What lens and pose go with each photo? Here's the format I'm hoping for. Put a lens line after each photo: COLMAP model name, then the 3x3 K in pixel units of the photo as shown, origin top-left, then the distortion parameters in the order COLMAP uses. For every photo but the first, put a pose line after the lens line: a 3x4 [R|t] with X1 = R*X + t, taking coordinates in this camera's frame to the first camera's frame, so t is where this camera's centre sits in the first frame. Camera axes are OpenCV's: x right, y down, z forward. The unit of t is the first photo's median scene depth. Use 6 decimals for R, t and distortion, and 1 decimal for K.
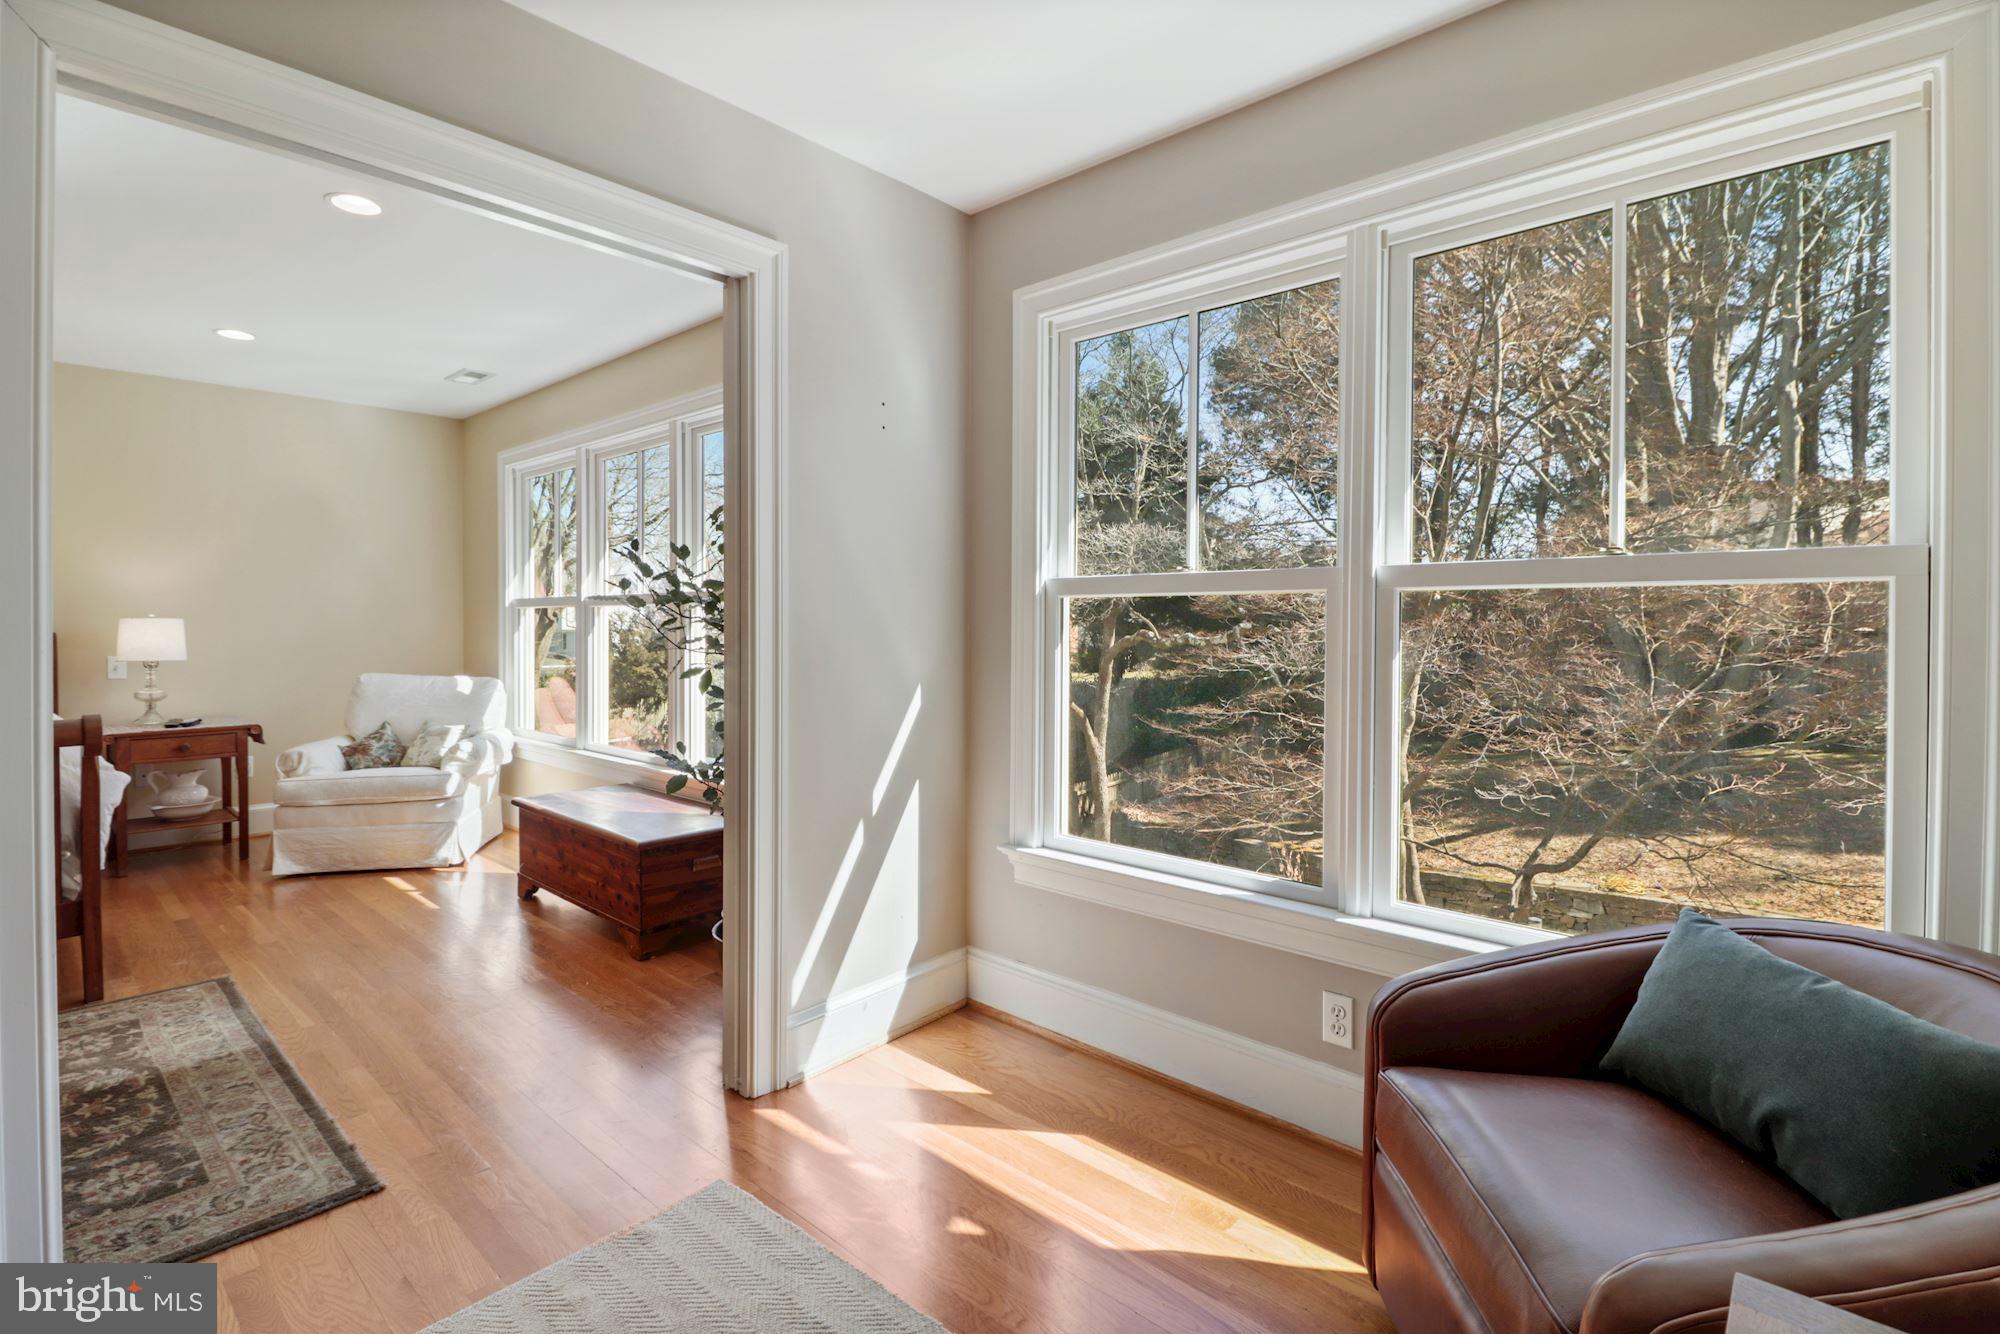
lens RADIAL K [[935.1, 0, 1009.1], [0, 935.1, 622.5], [0, 0, 1]] dist [0.003993, -0.007152]
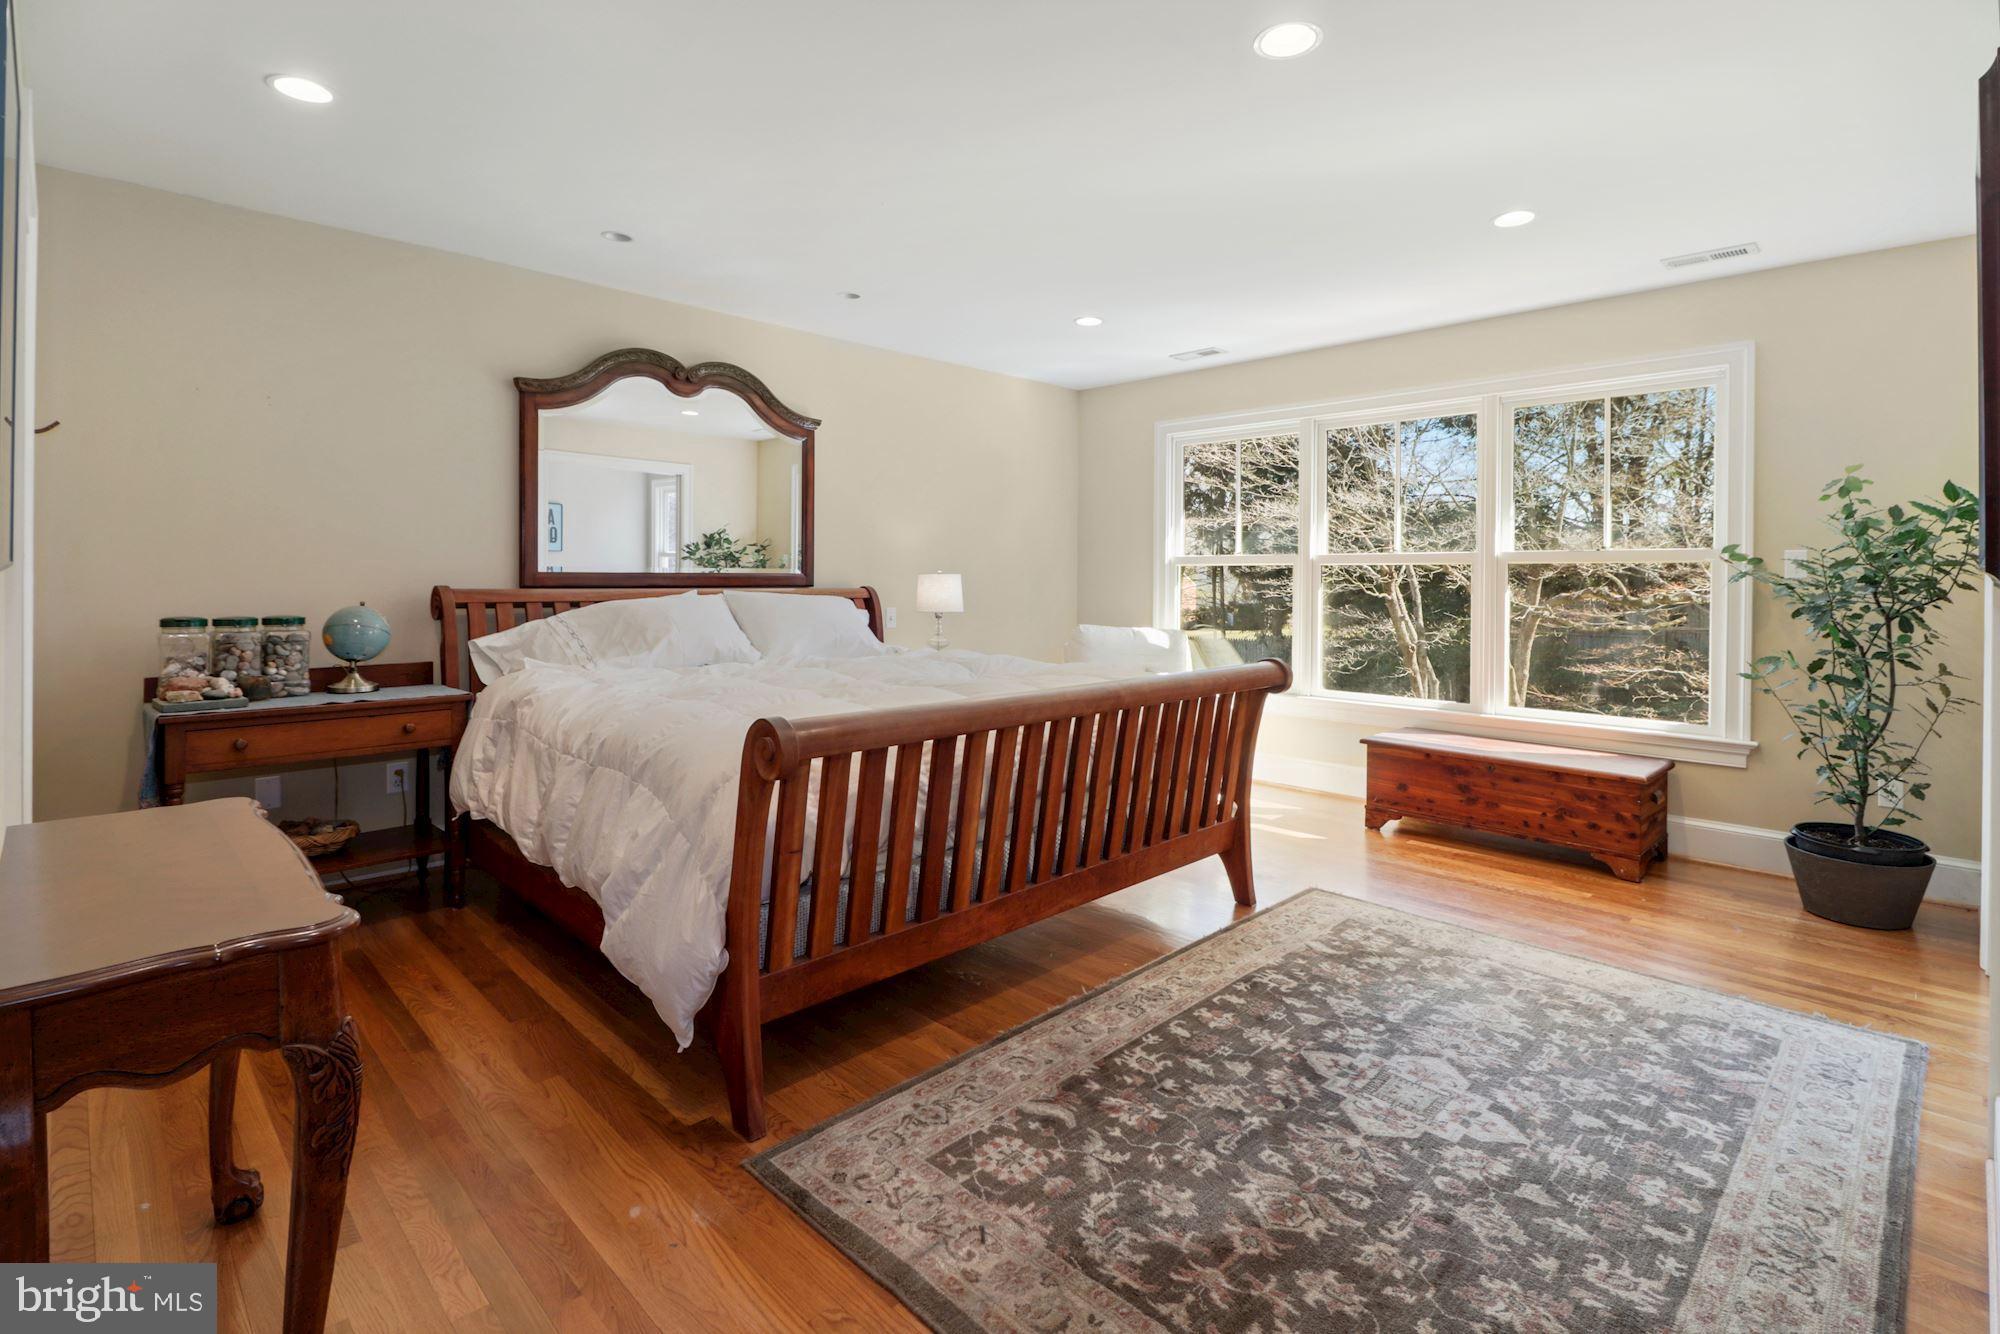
lens RADIAL K [[939.0, 0, 1046.0], [0, 939.0, 575.5], [0, 0, 1]] dist [0.000234, -0.000490]
pose [[0.999458, 0.006934, -0.032187, -0.757366], [-0.006927, 0.999976, 0.000313, -0.002779], [0.032188, -0.000090, 0.999482, -0.115673]]
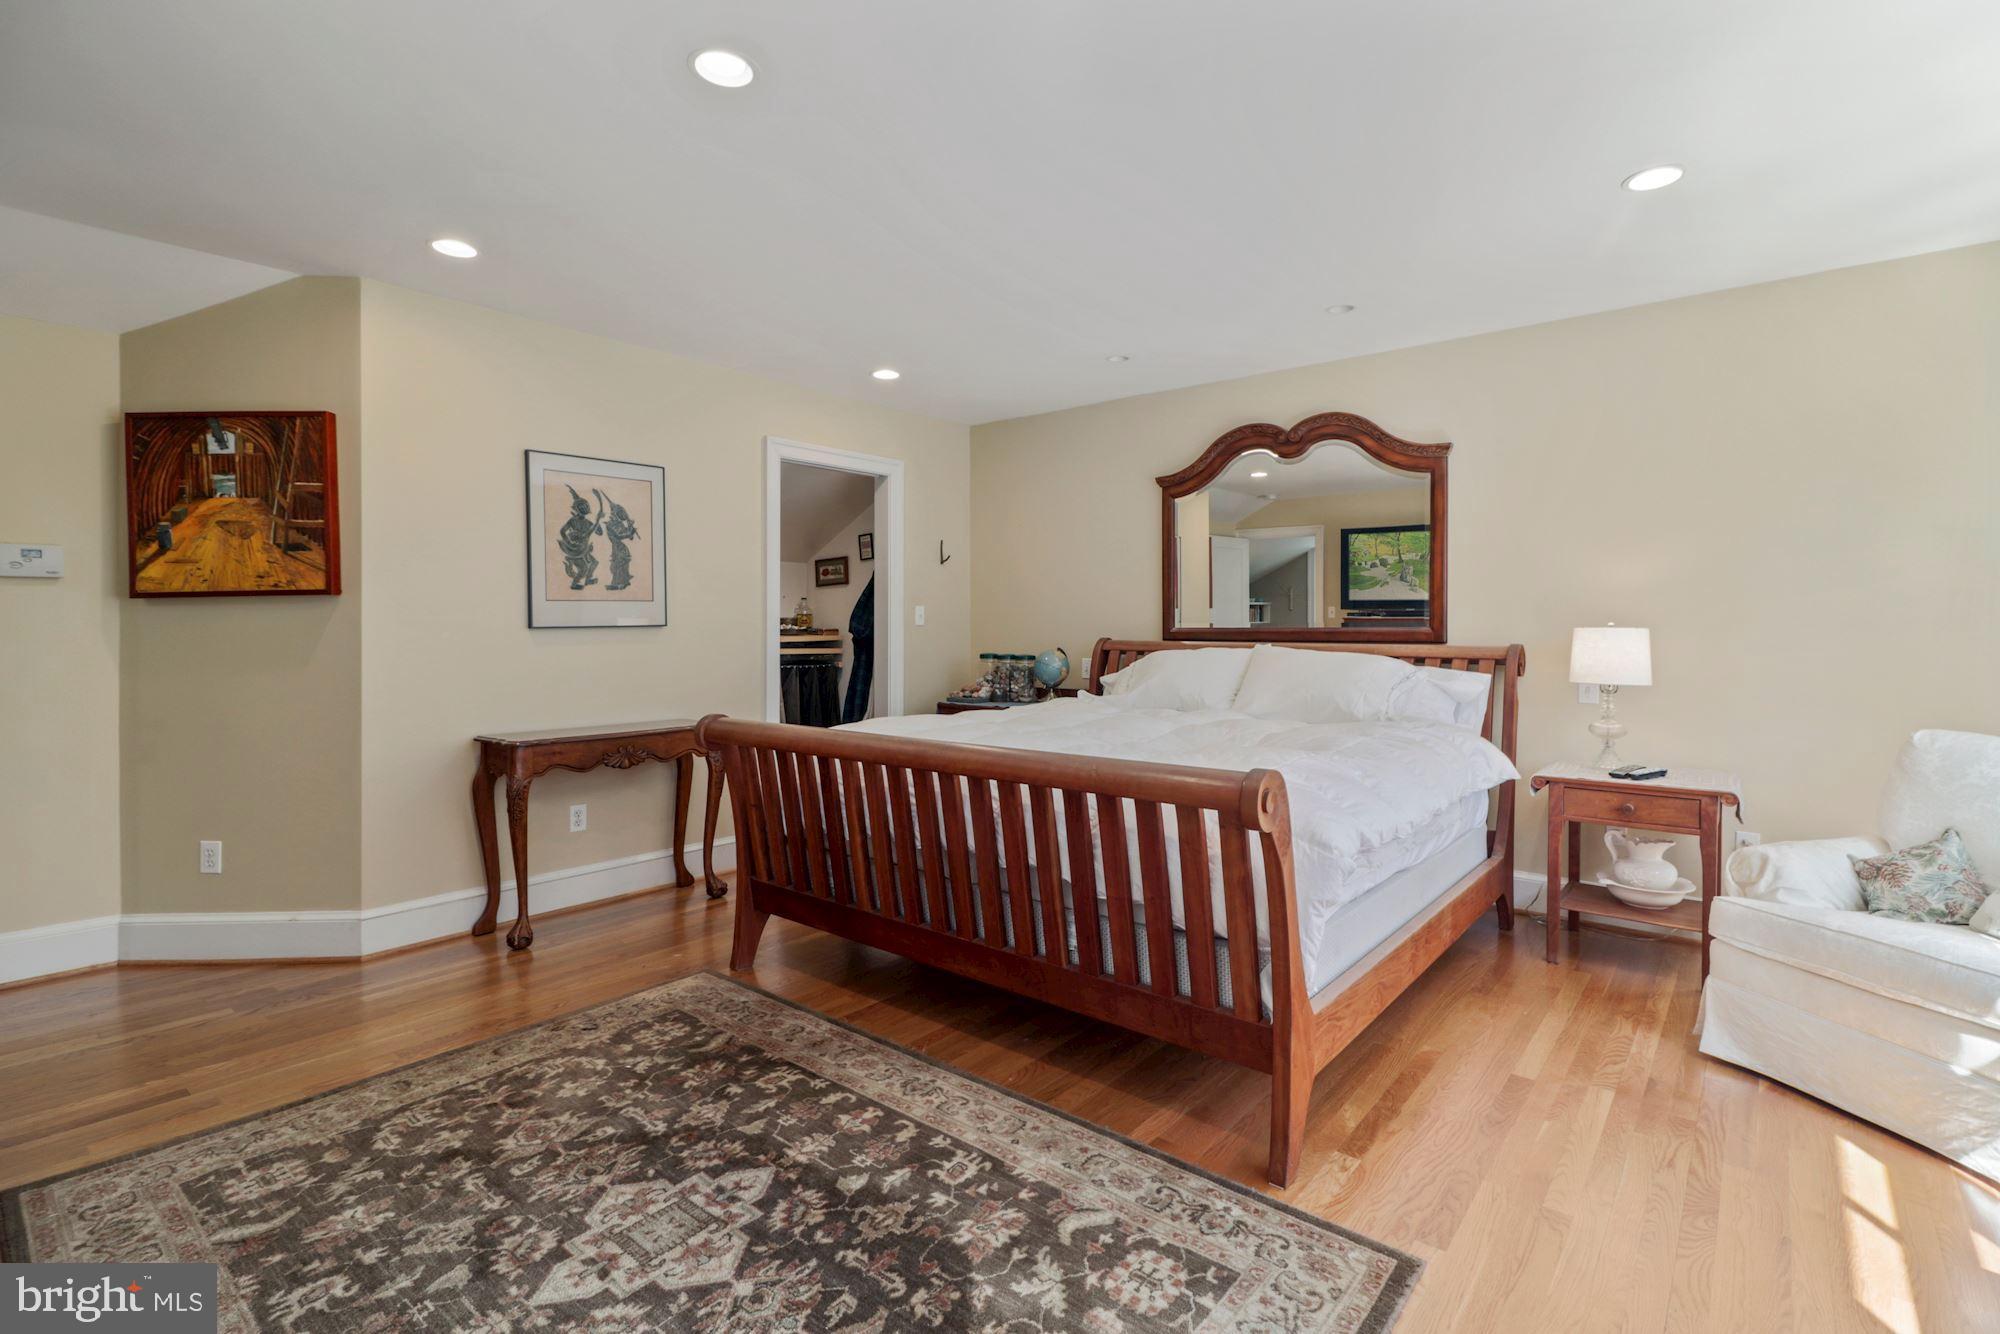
lens RADIAL K [[935.1, 0, 1009.1], [0, 935.1, 622.5], [0, 0, 1]] dist [0.003993, -0.007152]
pose [[0.046697, -0.003701, -0.998902, -0.187309], [-0.002015, 0.999991, -0.003800, -0.004233], [0.998907, 0.002190, 0.046689, 0.481572]]
